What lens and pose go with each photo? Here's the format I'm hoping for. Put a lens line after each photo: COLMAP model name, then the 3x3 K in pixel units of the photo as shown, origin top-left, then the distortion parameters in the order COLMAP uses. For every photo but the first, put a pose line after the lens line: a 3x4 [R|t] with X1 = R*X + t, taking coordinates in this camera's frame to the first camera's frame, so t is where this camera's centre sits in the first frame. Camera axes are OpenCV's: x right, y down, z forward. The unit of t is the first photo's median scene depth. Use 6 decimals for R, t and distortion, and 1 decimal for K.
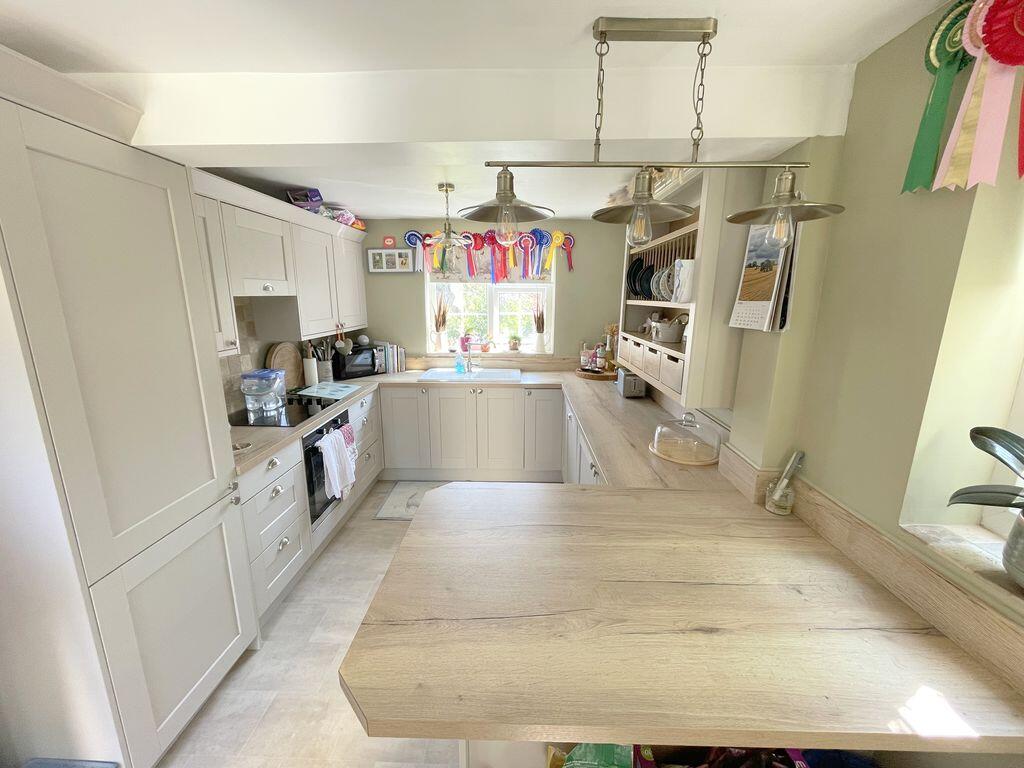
lens RADIAL K [[414.0, 0, 512.0], [0, 414.0, 384.0], [0, 0, 1]] dist [-0.001256, -0.000275]
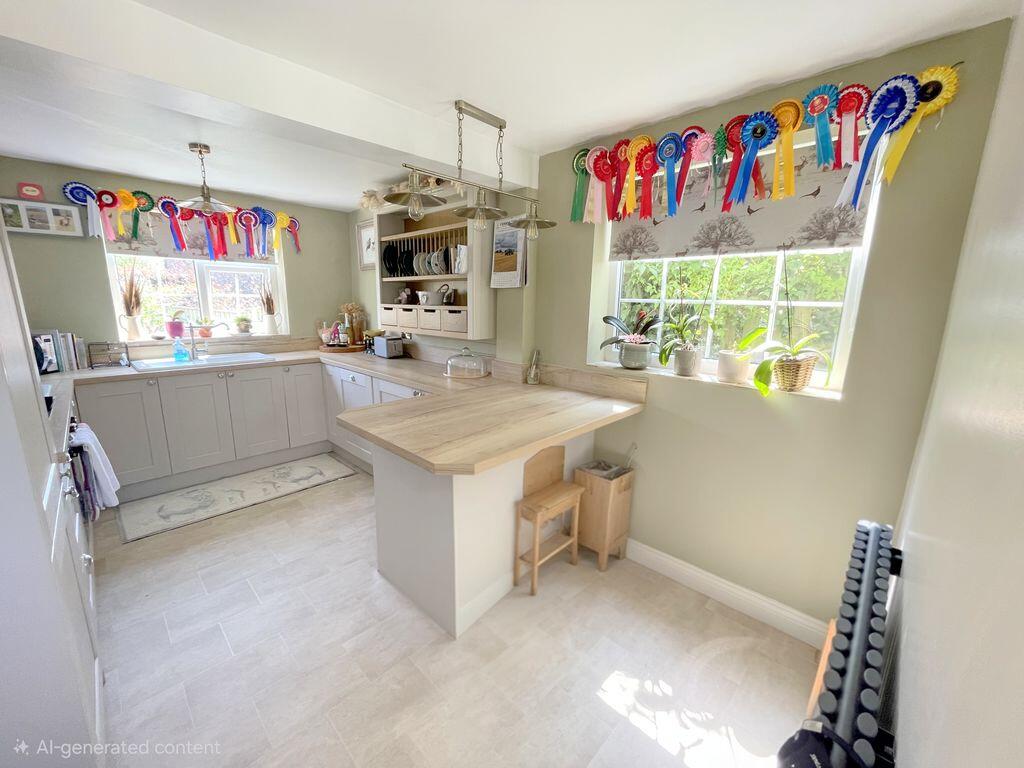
lens RADIAL K [[414.0, 0, 512.0], [0, 414.0, 384.0], [0, 0, 1]] dist [-0.001256, -0.000275]
pose [[0.676316, -0.141876, 0.722819, -0.300853], [0.145294, 0.987692, 0.057918, 0.071575], [-0.722140, 0.065850, 0.688606, -0.086430]]
